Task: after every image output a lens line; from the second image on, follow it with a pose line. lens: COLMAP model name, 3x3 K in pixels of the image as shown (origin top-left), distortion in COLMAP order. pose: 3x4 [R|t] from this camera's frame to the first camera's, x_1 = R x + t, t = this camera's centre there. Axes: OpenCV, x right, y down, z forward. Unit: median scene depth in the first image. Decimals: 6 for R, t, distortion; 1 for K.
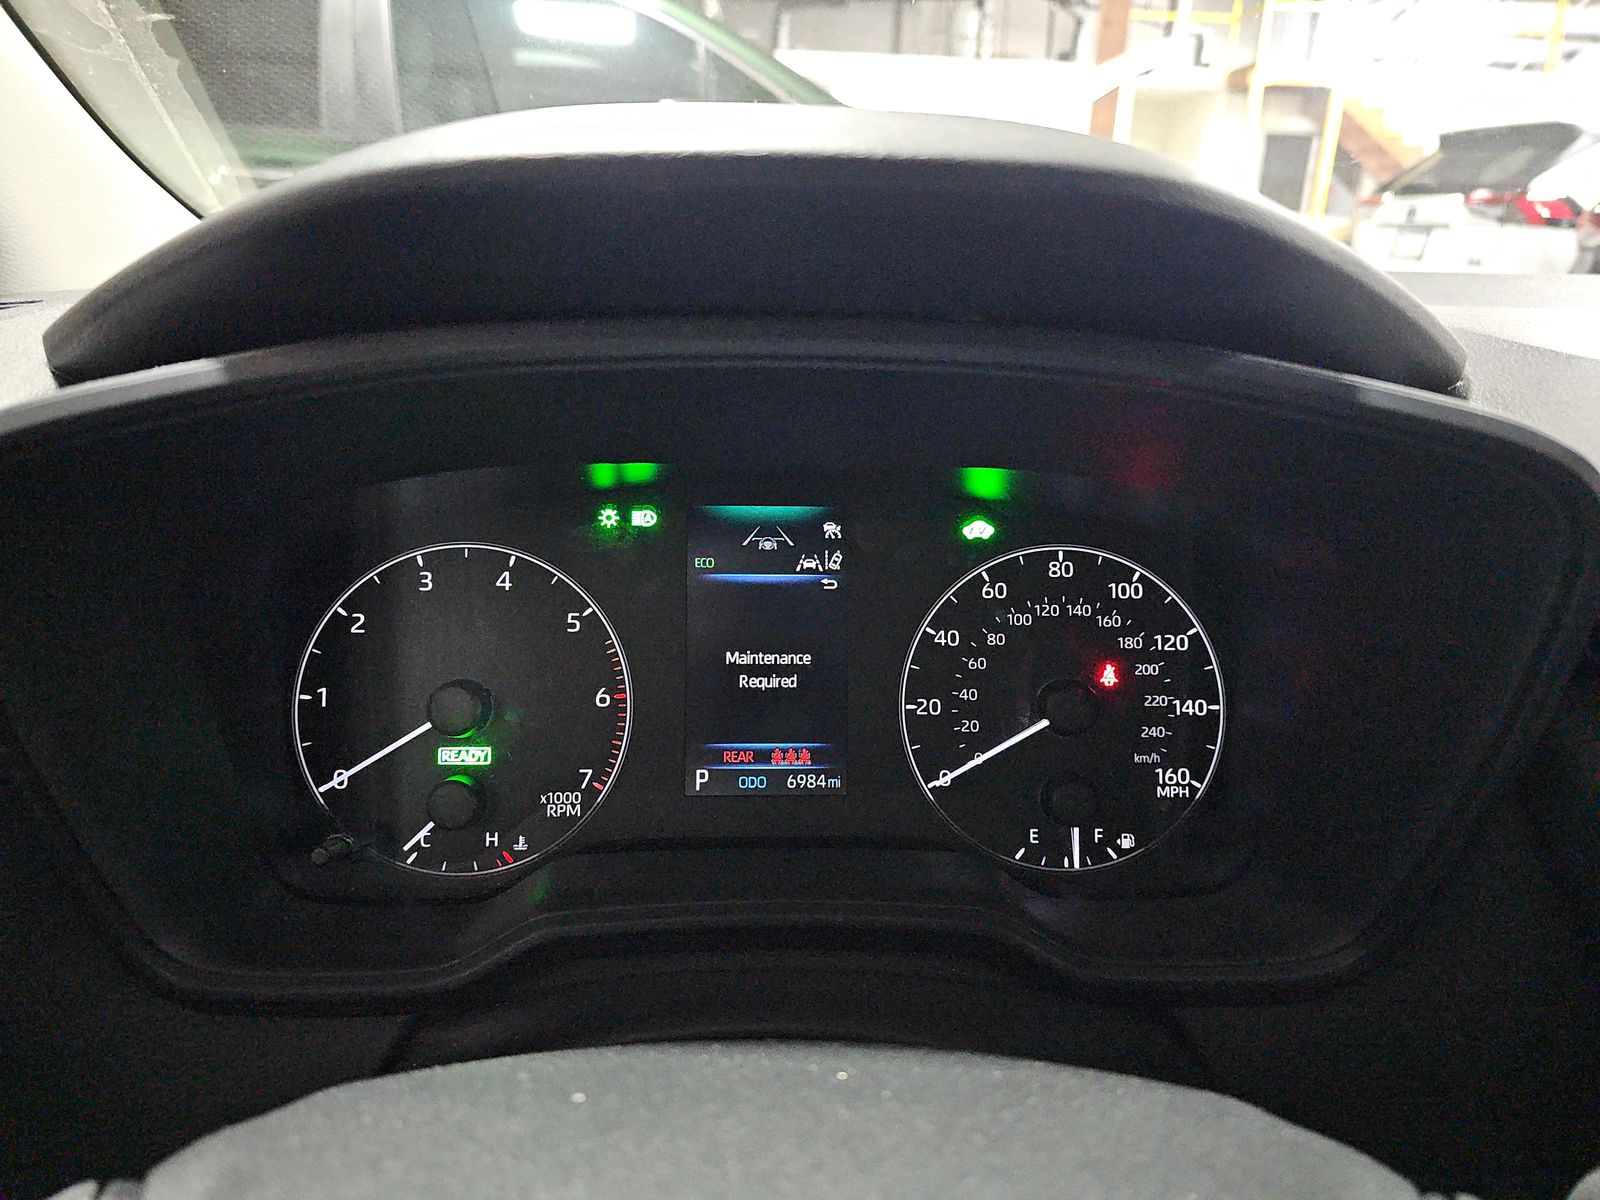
lens RADIAL K [[1089.3, 0, 798.1], [0, 1089.3, 599.3], [0, 0, 1]] dist [0.046063, -0.051280]
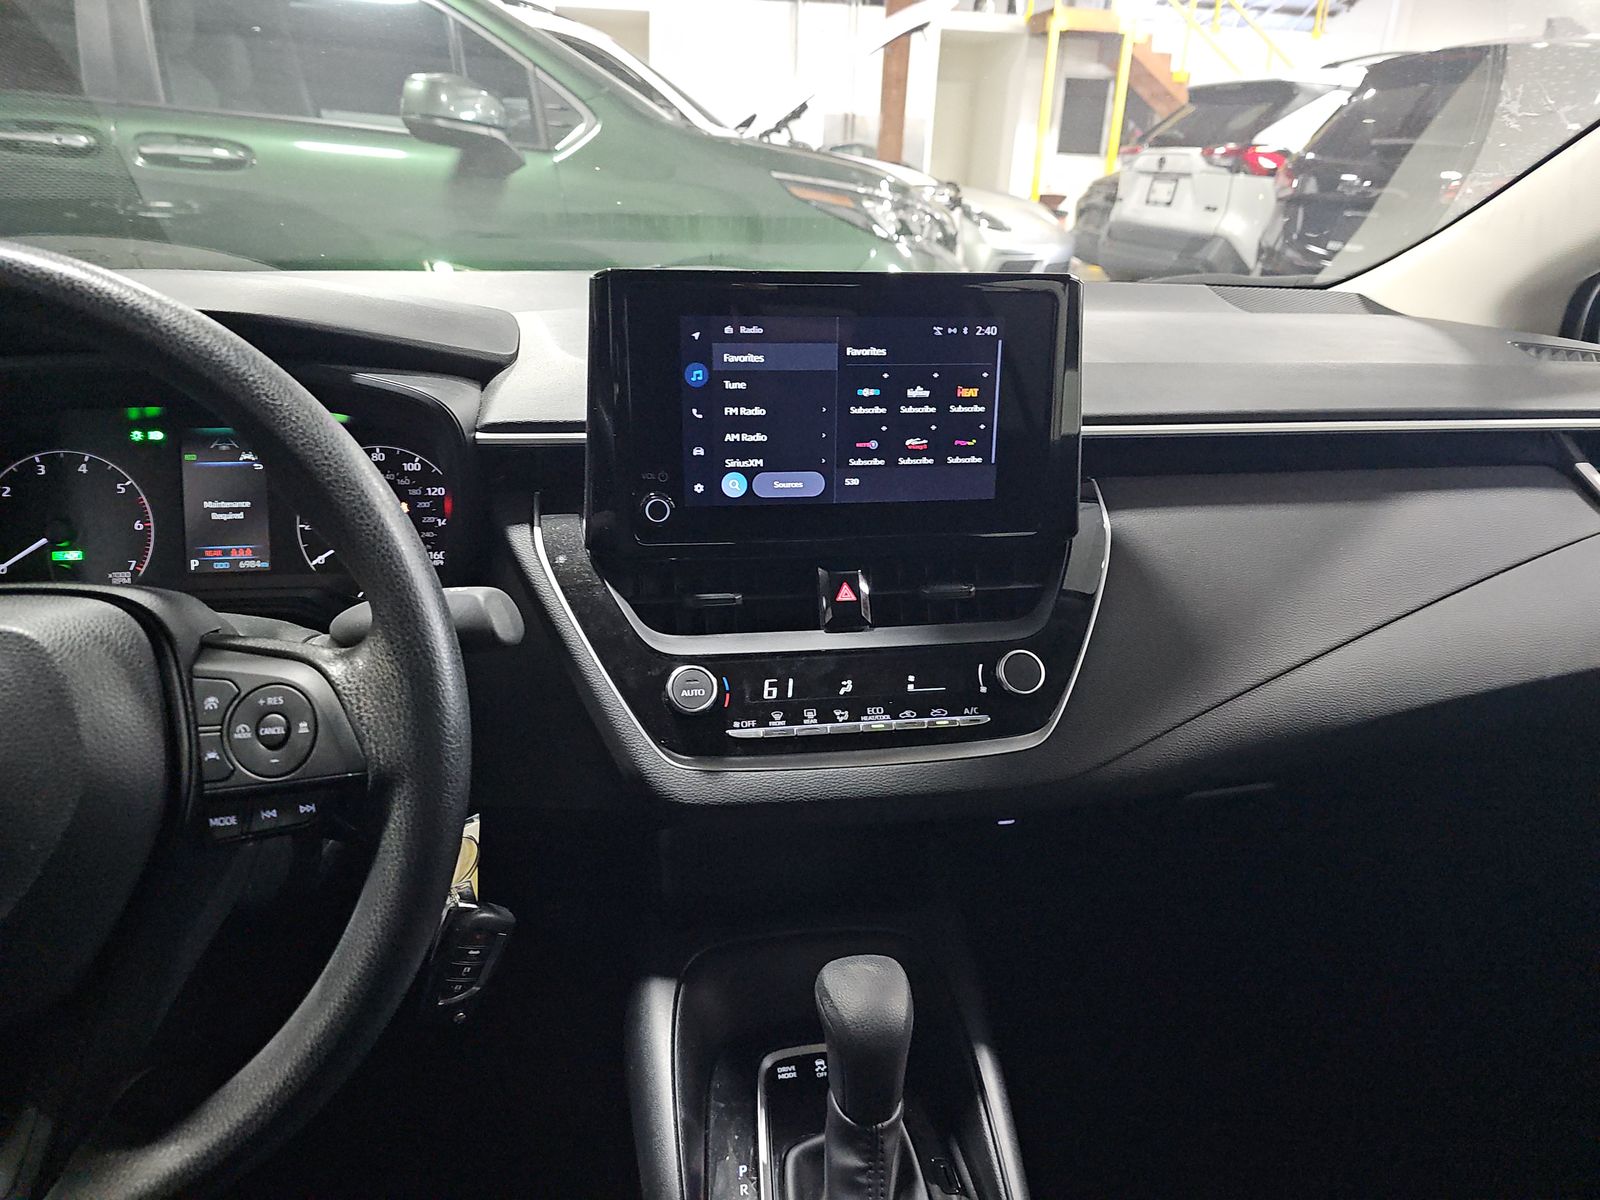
lens RADIAL K [[1089.3, 0, 794.4], [0, 1089.3, 593.4], [0, 0, 1]] dist [0.046063, -0.051280]
pose [[0.992261, -0.039492, 0.117722, 0.766379], [0.033375, 0.998011, 0.053486, 0.144747], [-0.119601, -0.049143, 0.991605, -1.147750]]
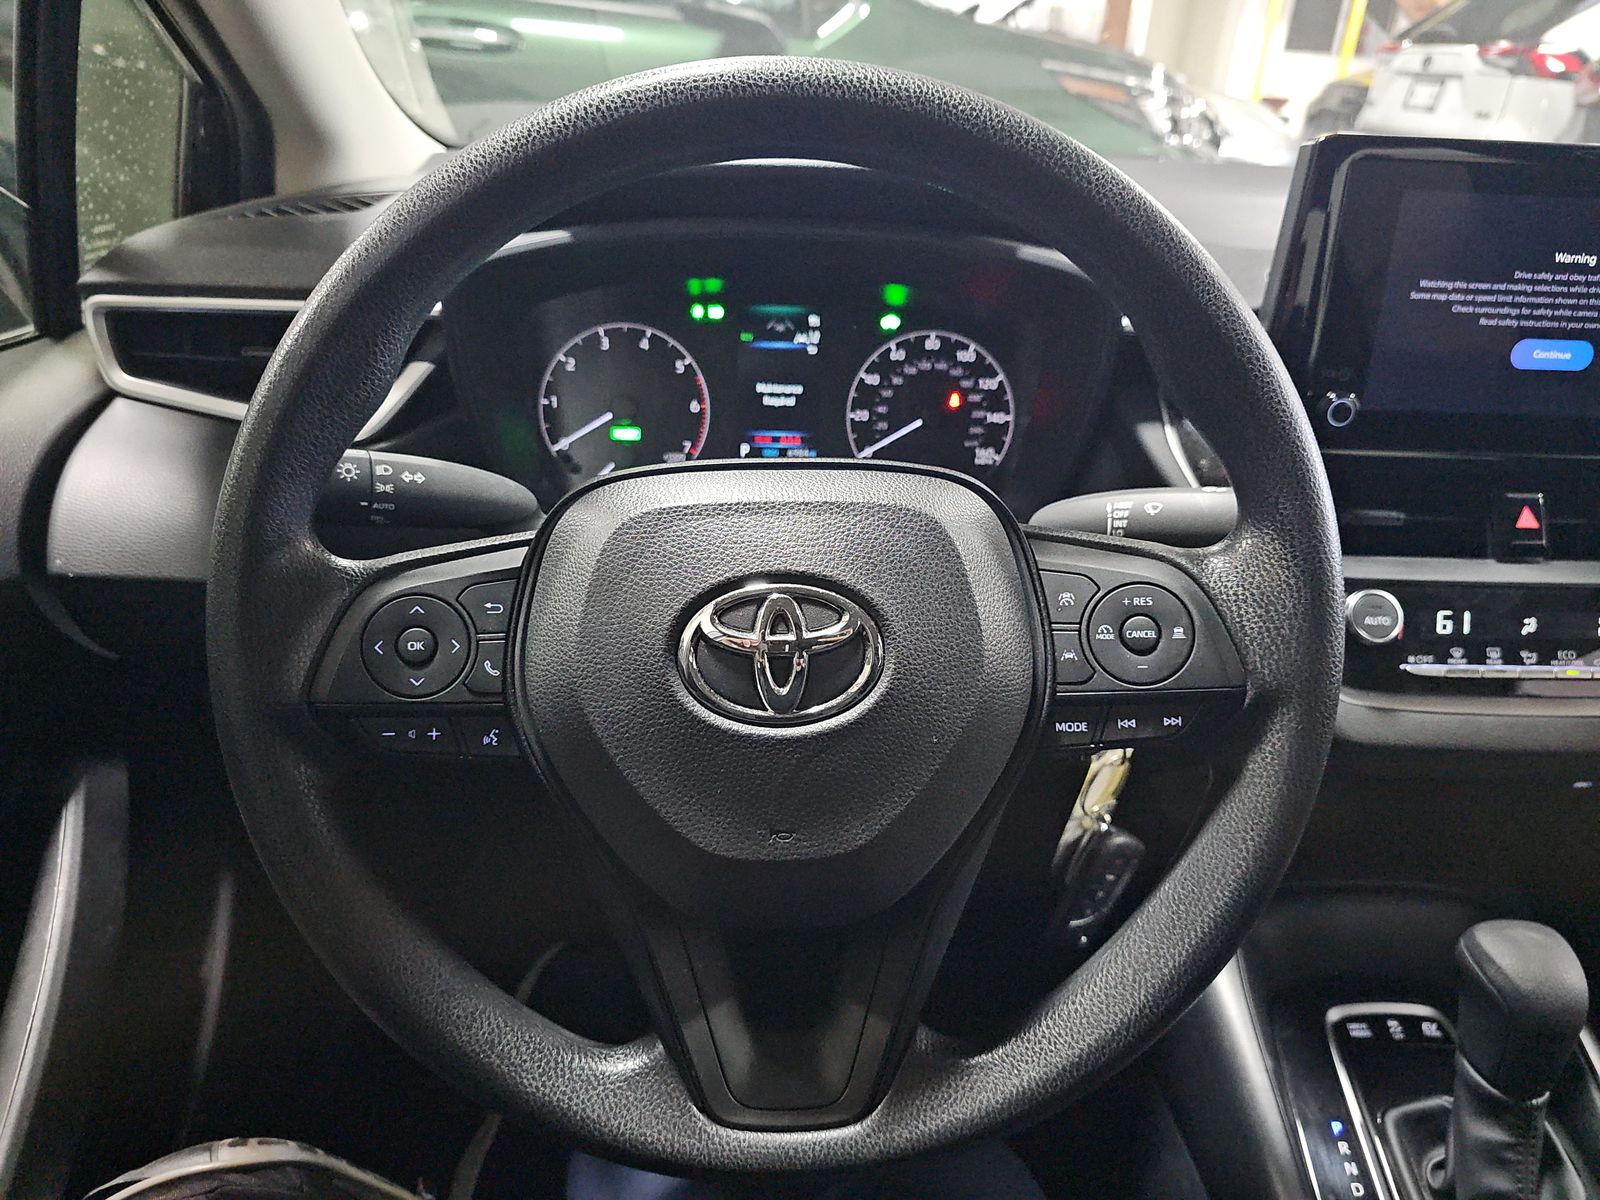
lens RADIAL K [[1089.3, 0, 796.1], [0, 1089.3, 608.5], [0, 0, 1]] dist [0.046063, -0.051280]
pose [[0.999792, 0.019846, -0.004769, 0.018975], [-0.018983, 0.989961, 0.140058, 0.168725], [0.007501, -0.139938, 0.990132, -0.973780]]
